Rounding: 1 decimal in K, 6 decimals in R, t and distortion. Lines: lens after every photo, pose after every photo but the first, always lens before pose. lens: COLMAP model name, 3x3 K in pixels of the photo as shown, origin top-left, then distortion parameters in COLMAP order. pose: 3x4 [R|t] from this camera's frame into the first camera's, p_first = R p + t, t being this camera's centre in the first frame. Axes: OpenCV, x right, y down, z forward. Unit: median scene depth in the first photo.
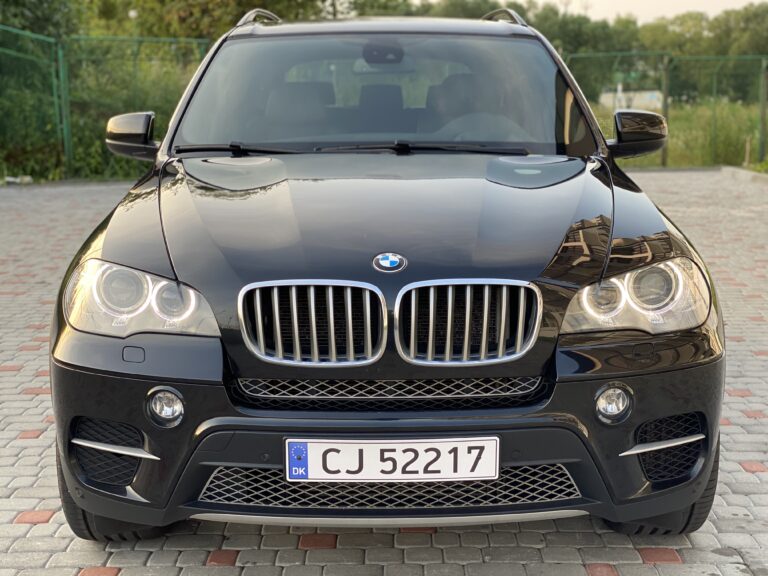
lens RADIAL K [[1134.1, 0, 383.7], [0, 1134.1, 287.3], [0, 0, 1]] dist [0.096310, 0.000000]
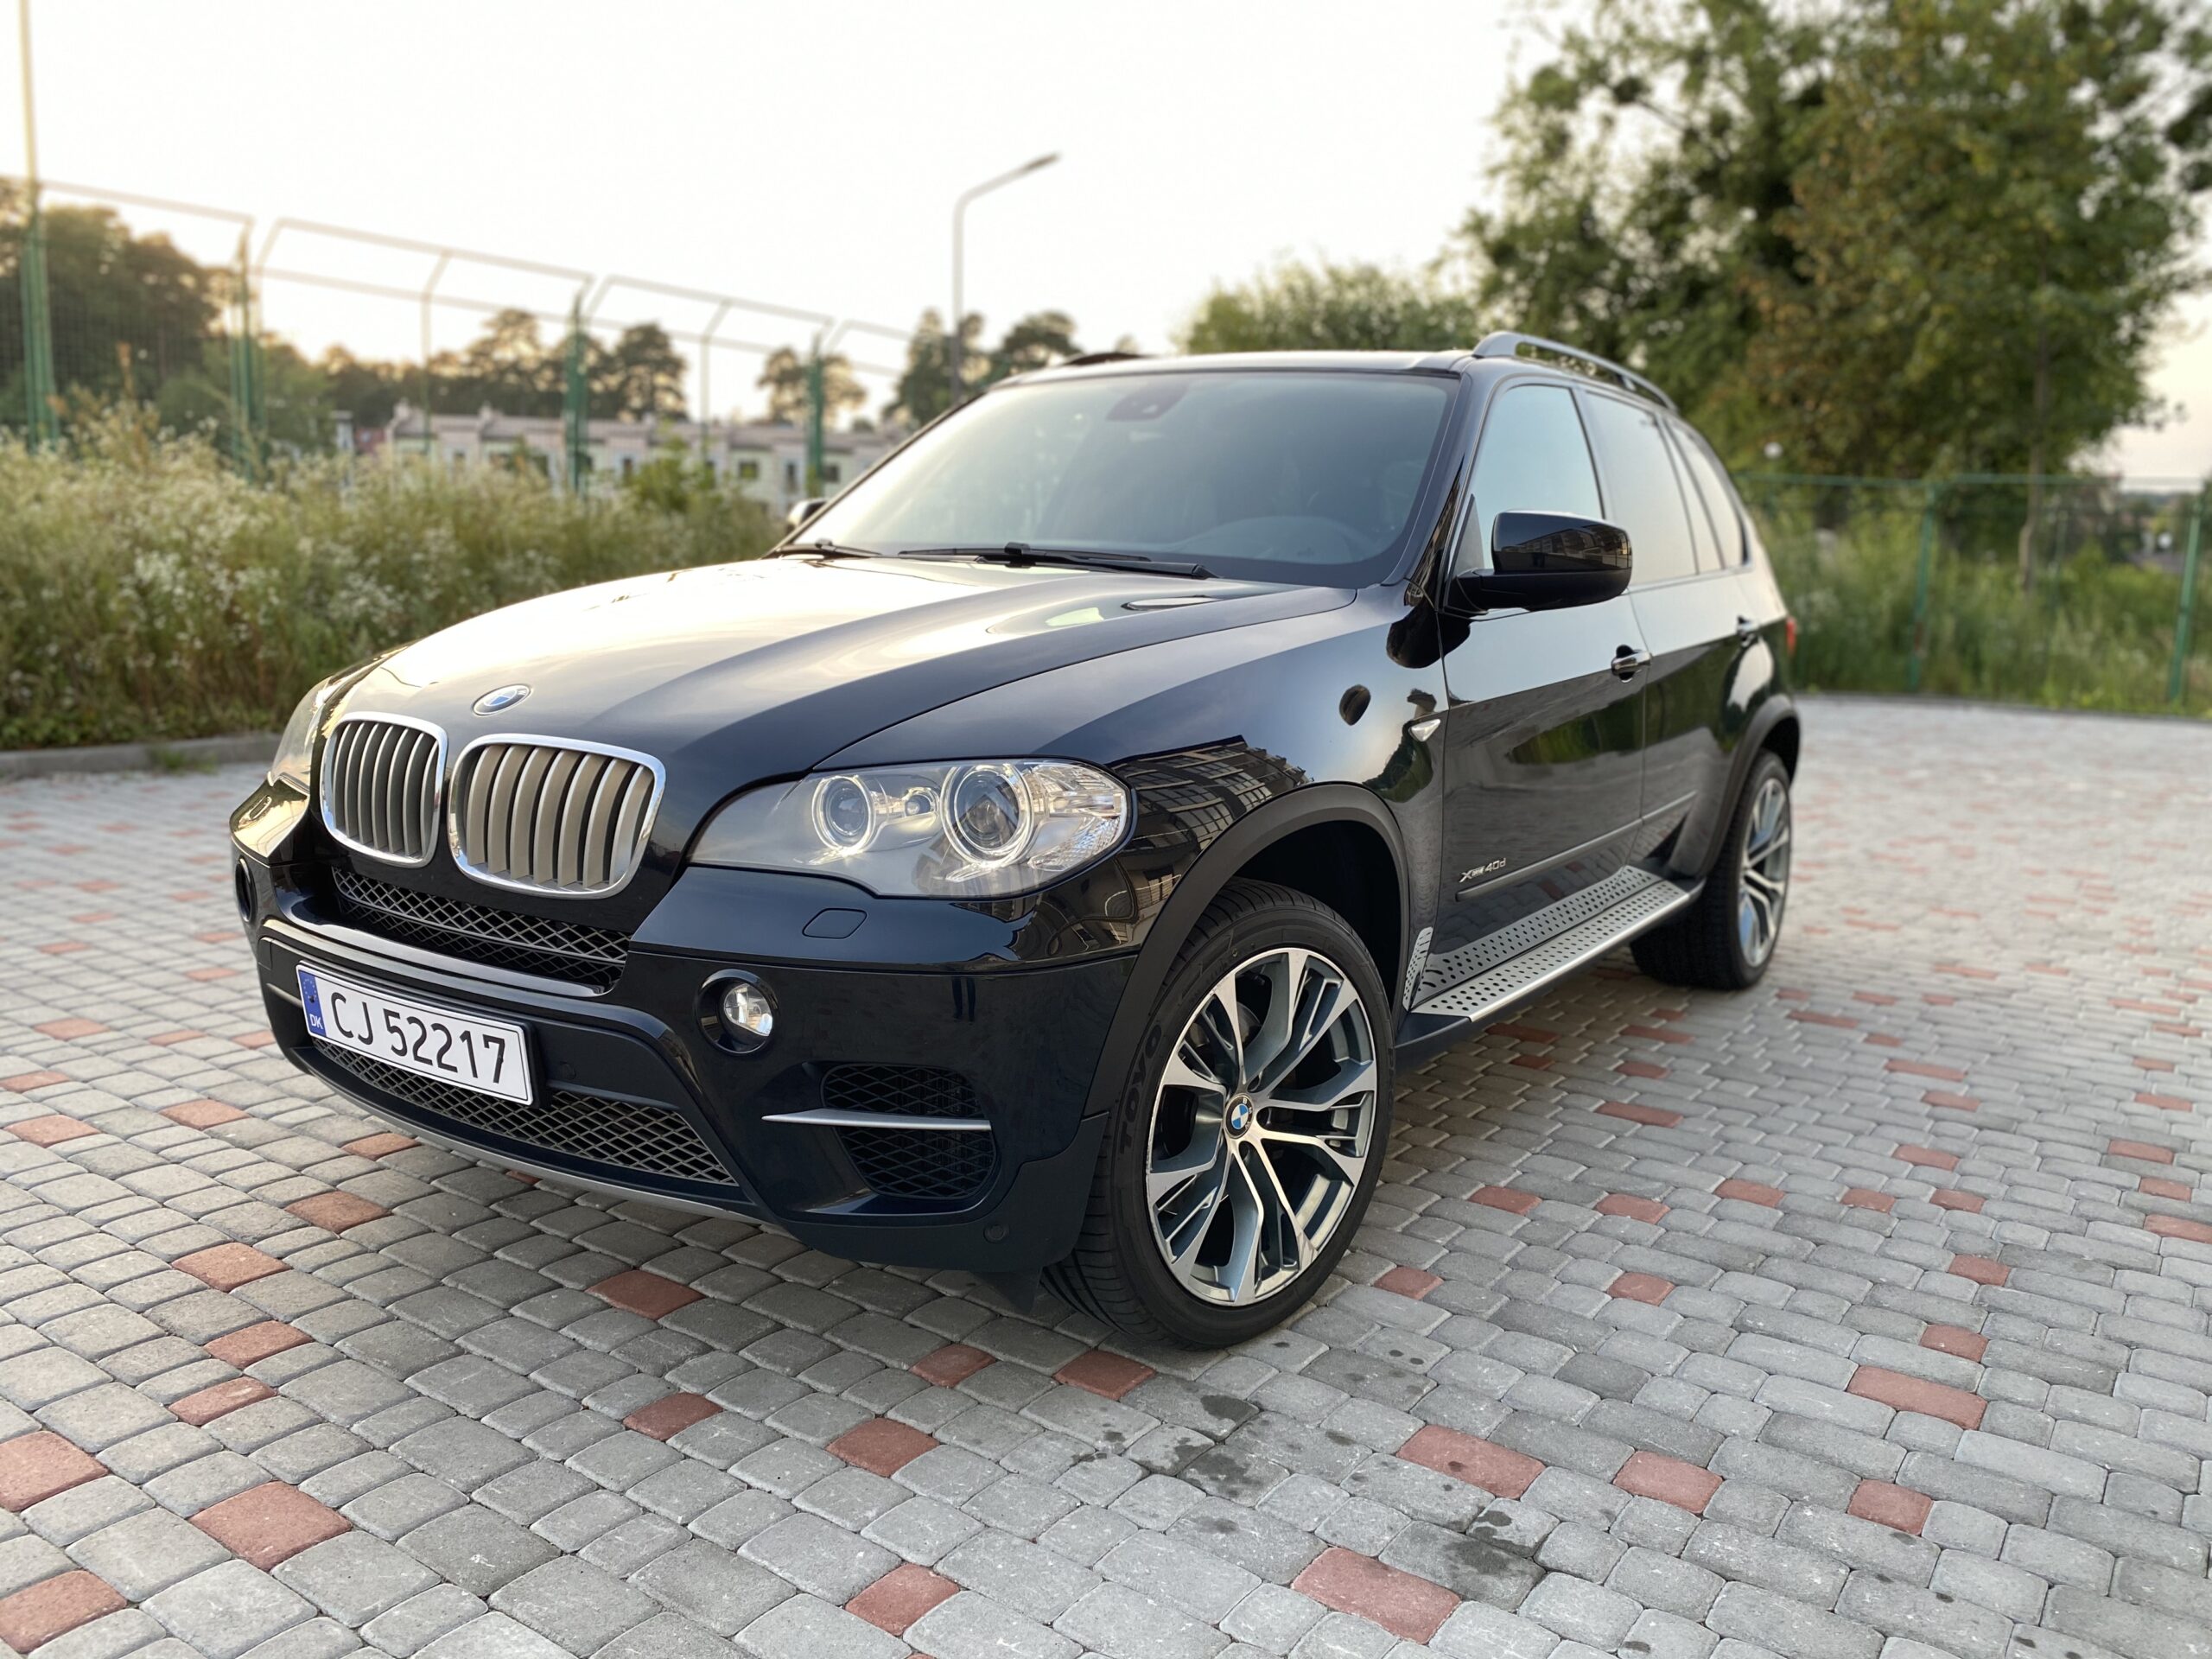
lens RADIAL K [[1687.8, 0, 1092.3], [0, 1687.8, 834.3], [0, 0, 1]] dist [0.014860, -0.015532]
pose [[0.824278, 0.131737, -0.550646, 0.757634], [-0.127447, 0.990766, 0.046252, -0.032735], [0.551655, 0.032054, 0.833456, 0.470577]]
